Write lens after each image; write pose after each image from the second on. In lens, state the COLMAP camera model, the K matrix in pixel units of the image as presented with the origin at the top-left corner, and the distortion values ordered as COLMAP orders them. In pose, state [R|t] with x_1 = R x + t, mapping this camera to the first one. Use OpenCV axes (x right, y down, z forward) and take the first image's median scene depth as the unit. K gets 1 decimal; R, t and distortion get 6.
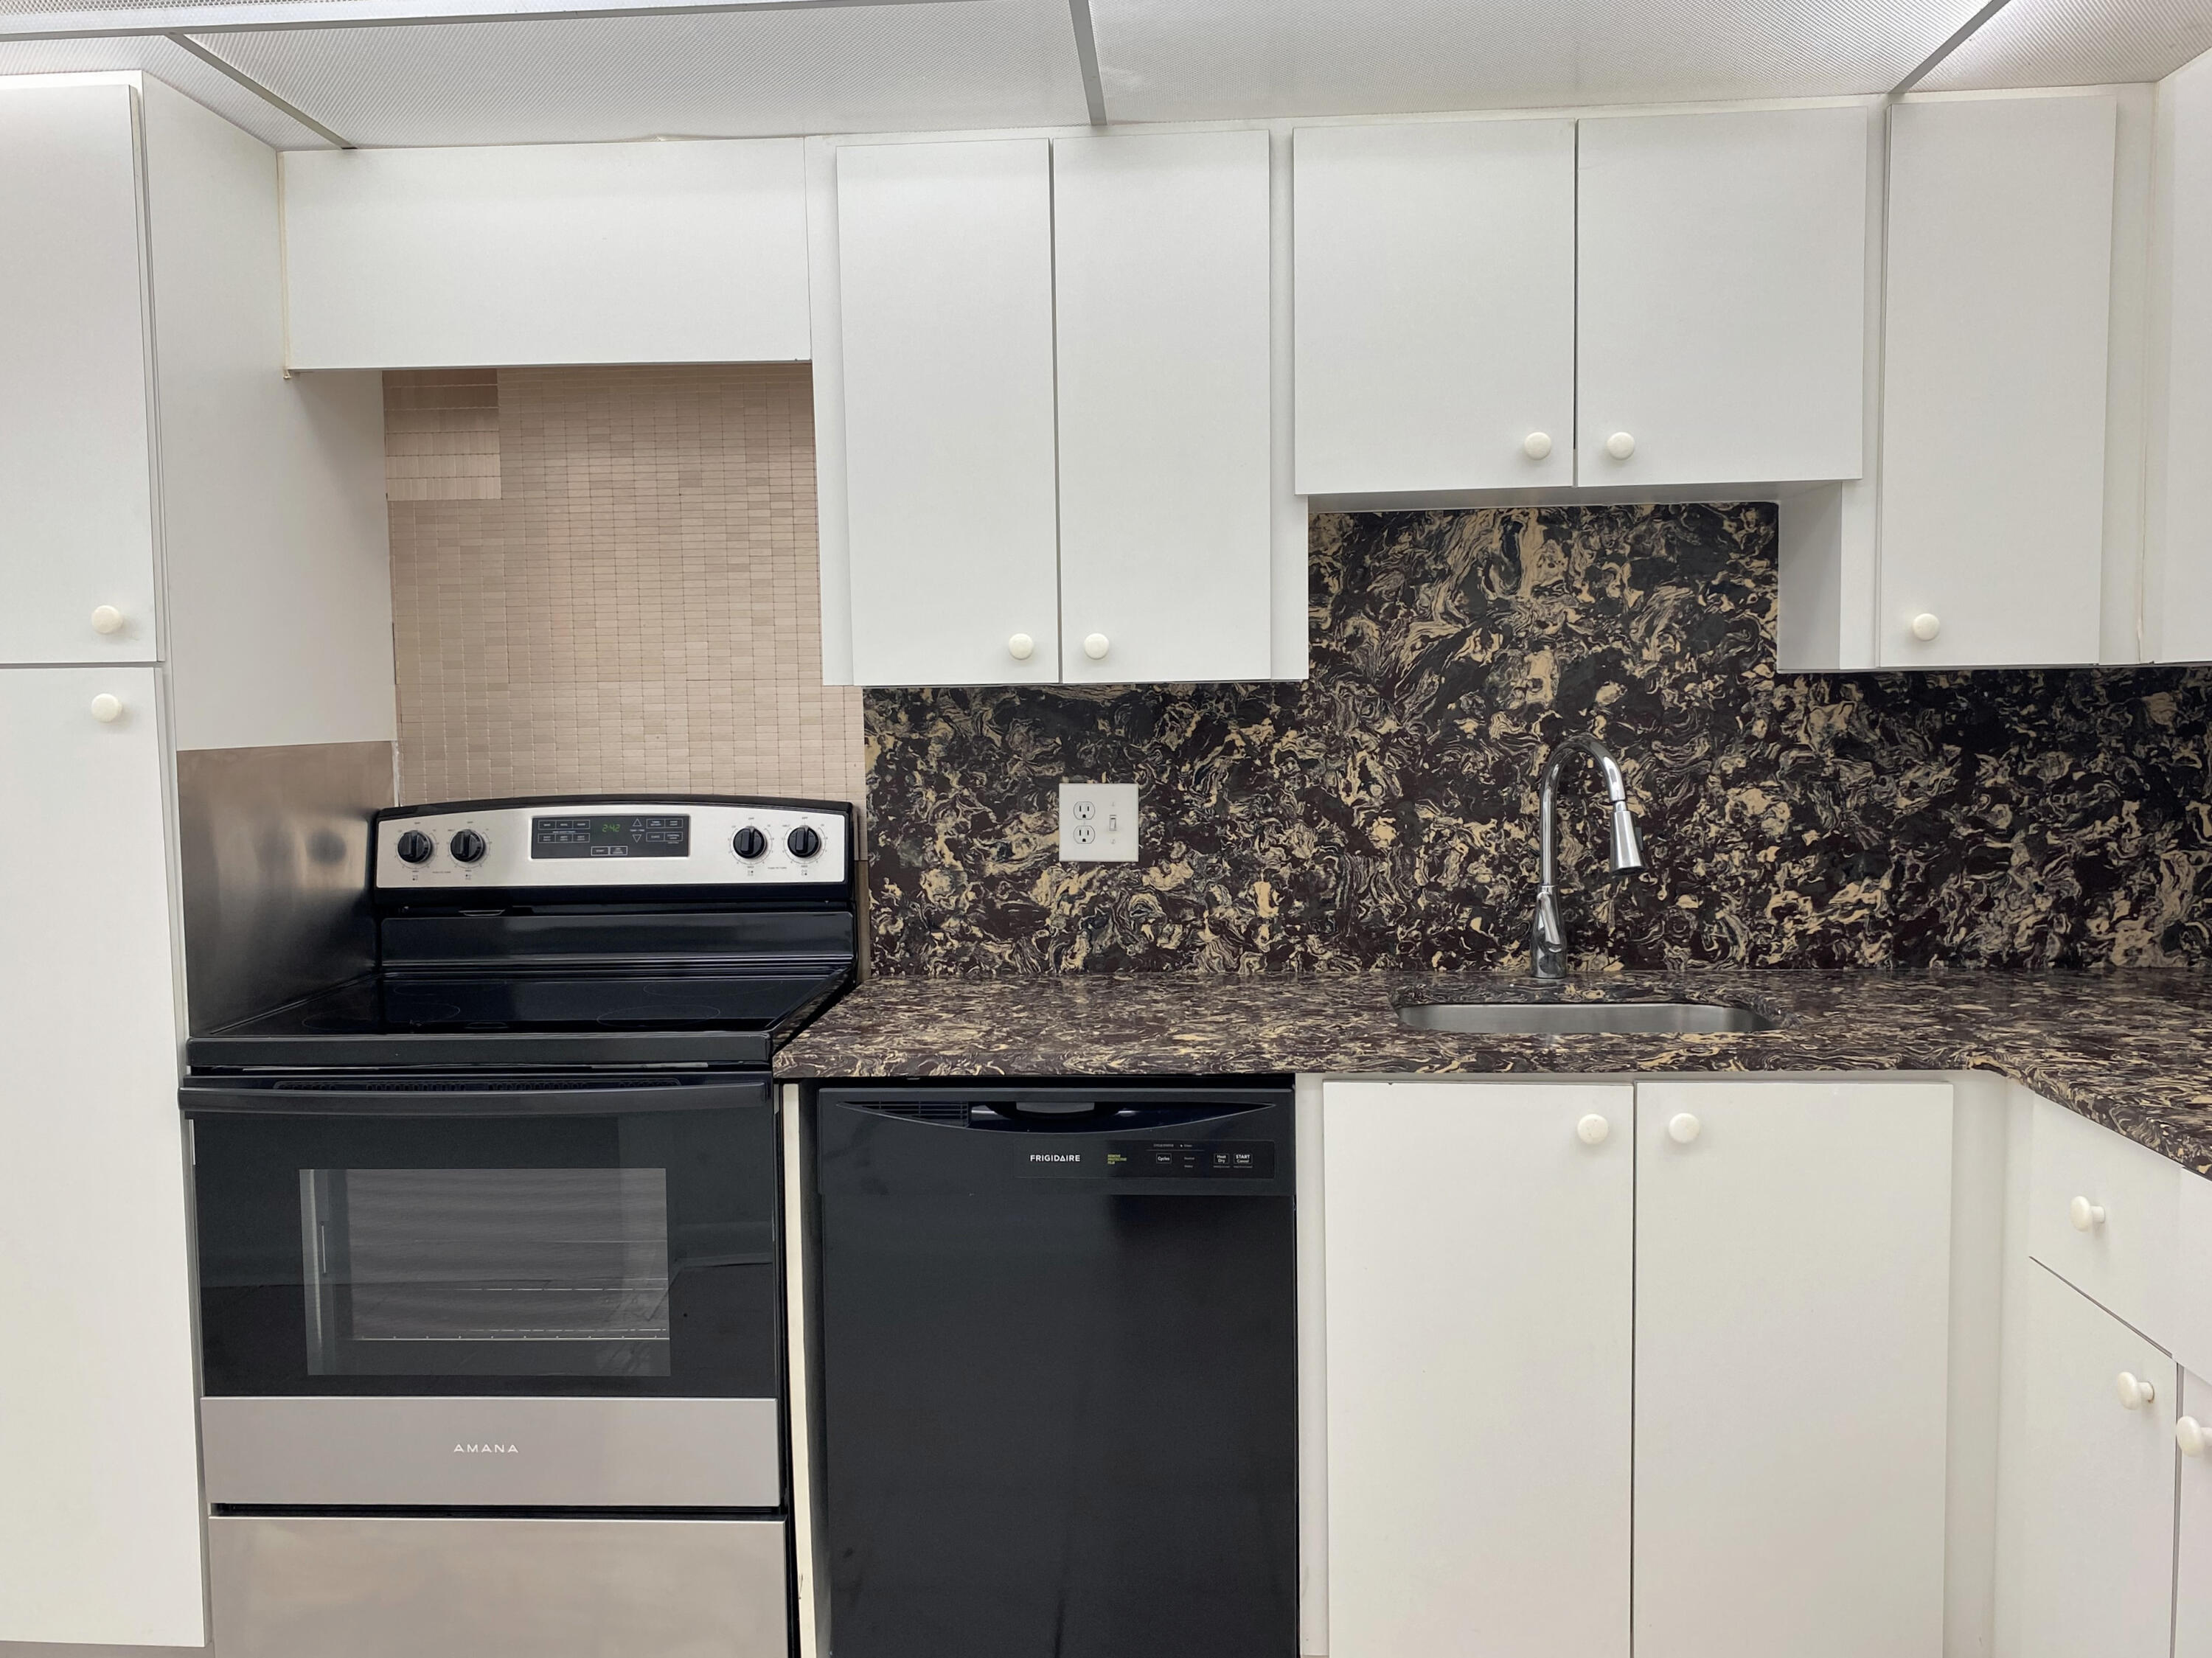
lens RADIAL K [[1705.3, 0, 1106.0], [0, 1705.3, 829.0], [0, 0, 1]] dist [0.091935, -0.140450]
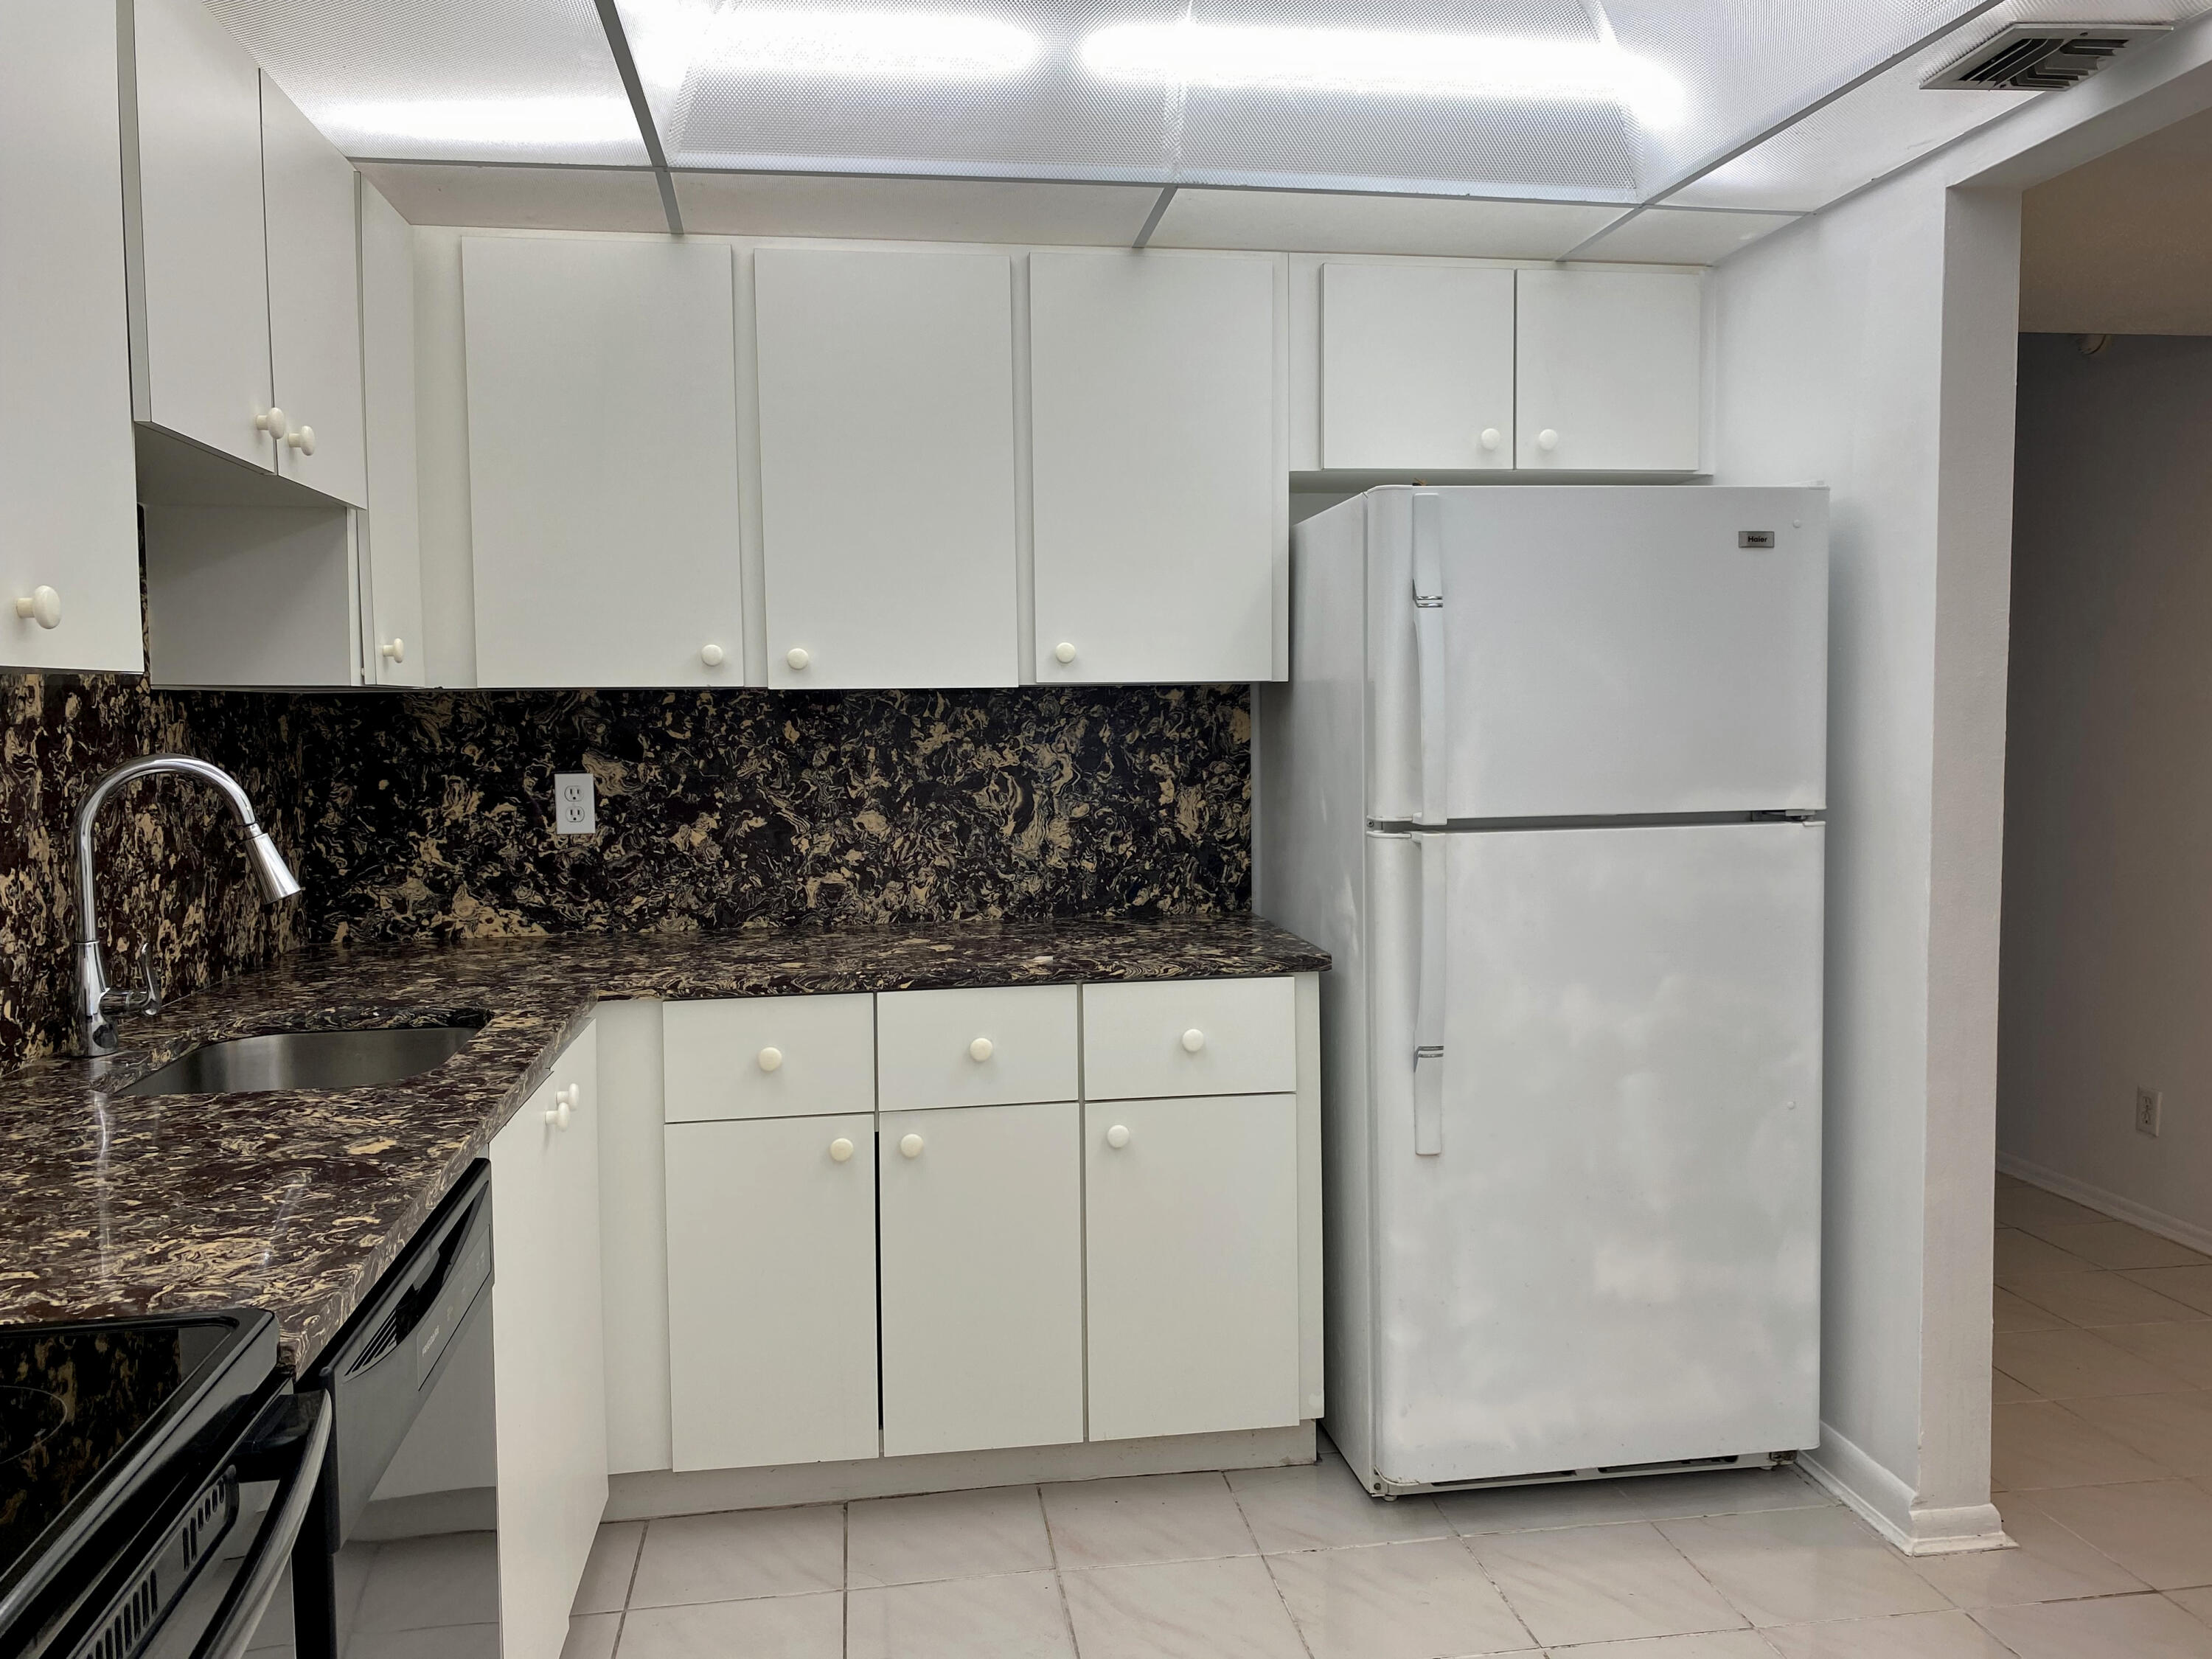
lens RADIAL K [[1705.4, 0, 1106.0], [0, 1705.4, 829.5], [0, 0, 1]] dist [0.091935, -0.140450]
pose [[-0.221123, -0.050968, 0.973913, -0.882148], [0.081973, 0.994128, 0.070637, -0.052412], [-0.971795, 0.095454, -0.215646, 0.965479]]
